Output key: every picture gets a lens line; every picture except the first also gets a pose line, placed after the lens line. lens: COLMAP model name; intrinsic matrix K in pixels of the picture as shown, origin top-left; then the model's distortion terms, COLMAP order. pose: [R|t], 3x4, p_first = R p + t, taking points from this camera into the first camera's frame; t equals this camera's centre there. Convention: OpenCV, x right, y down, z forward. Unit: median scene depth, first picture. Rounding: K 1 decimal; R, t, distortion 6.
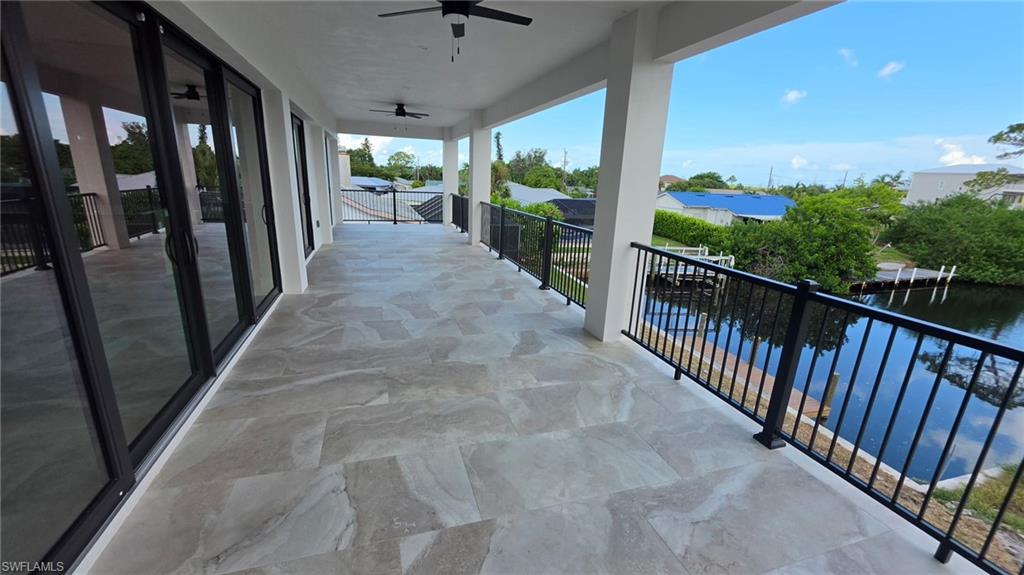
lens RADIAL K [[413.5, 0, 511.3], [0, 413.5, 292.9], [0, 0, 1]] dist [-0.003748, -0.000047]
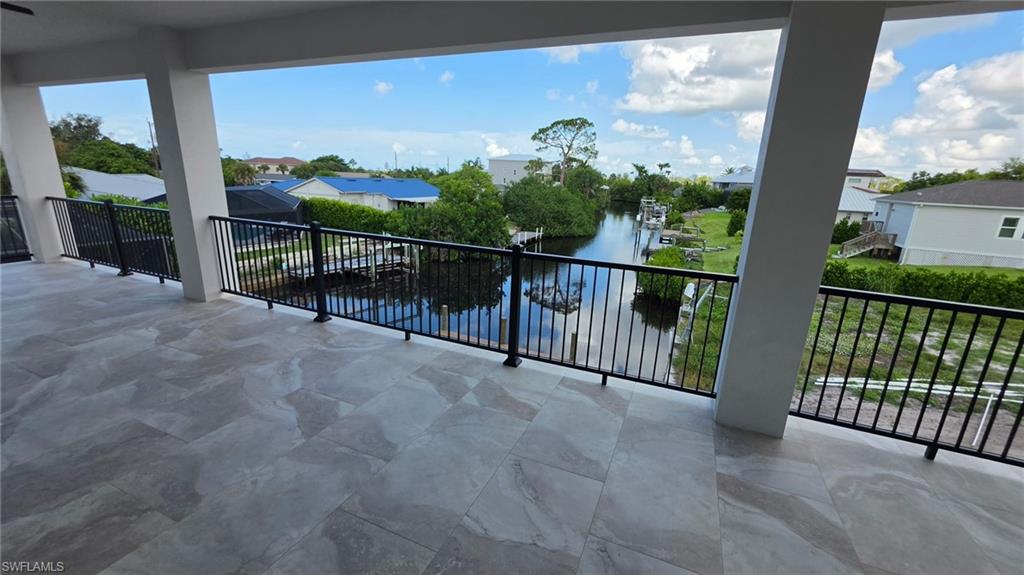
lens RADIAL K [[413.5, 0, 513.2], [0, 413.5, 288.4], [0, 0, 1]] dist [-0.003748, -0.000047]
pose [[0.655455, -0.207335, 0.726217, -0.069722], [0.185625, 0.976309, 0.111198, -0.038310], [-0.732067, 0.061919, 0.678412, 0.122445]]
